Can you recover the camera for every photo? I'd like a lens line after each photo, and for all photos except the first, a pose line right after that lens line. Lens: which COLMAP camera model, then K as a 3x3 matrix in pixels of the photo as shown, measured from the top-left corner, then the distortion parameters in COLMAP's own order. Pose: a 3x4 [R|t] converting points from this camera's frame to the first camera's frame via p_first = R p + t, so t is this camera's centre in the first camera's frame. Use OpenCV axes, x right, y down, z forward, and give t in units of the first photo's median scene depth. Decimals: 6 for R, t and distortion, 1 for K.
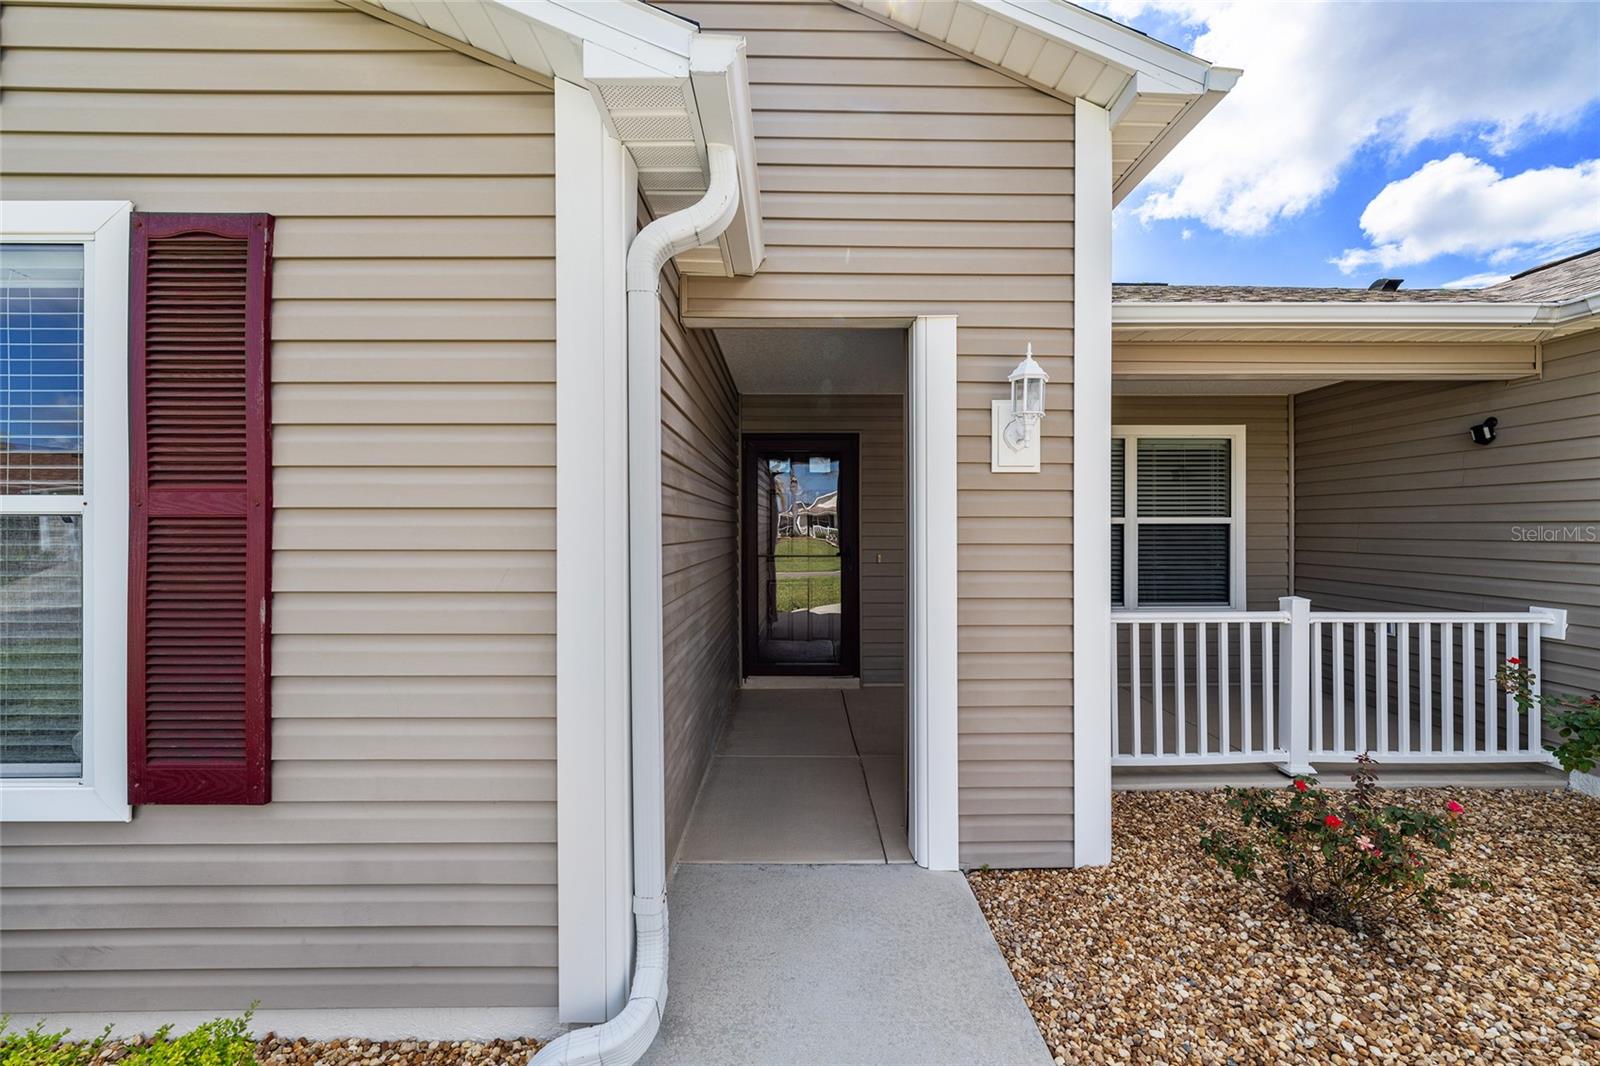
lens RADIAL K [[623.6, 0, 800.9], [0, 623.6, 527.5], [0, 0, 1]] dist [-0.000490, -0.000141]
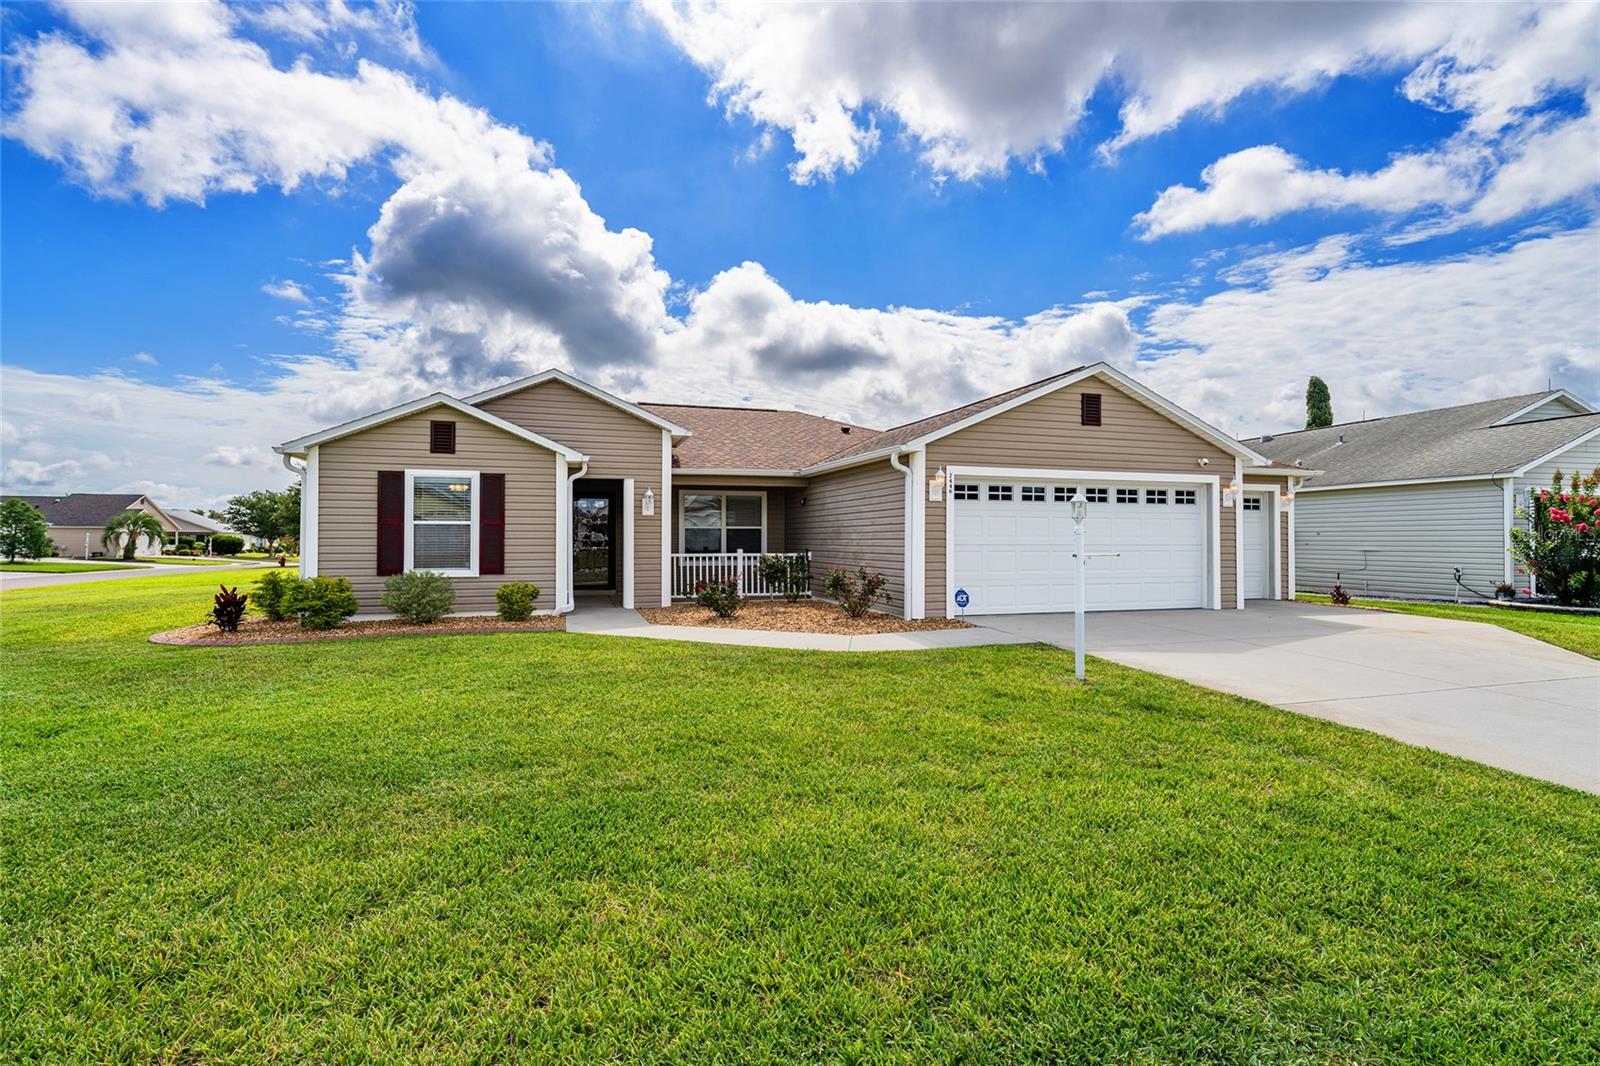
lens RADIAL K [[755.3, 0, 798.7], [0, 755.3, 535.7], [0, 0, 1]] dist [0.003155, -0.000412]
pose [[0.957849, 0.001422, 0.287270, -0.164092], [-0.000143, 0.999990, -0.004472, 0.079295], [-0.287273, 0.004242, 0.957839, -4.514191]]
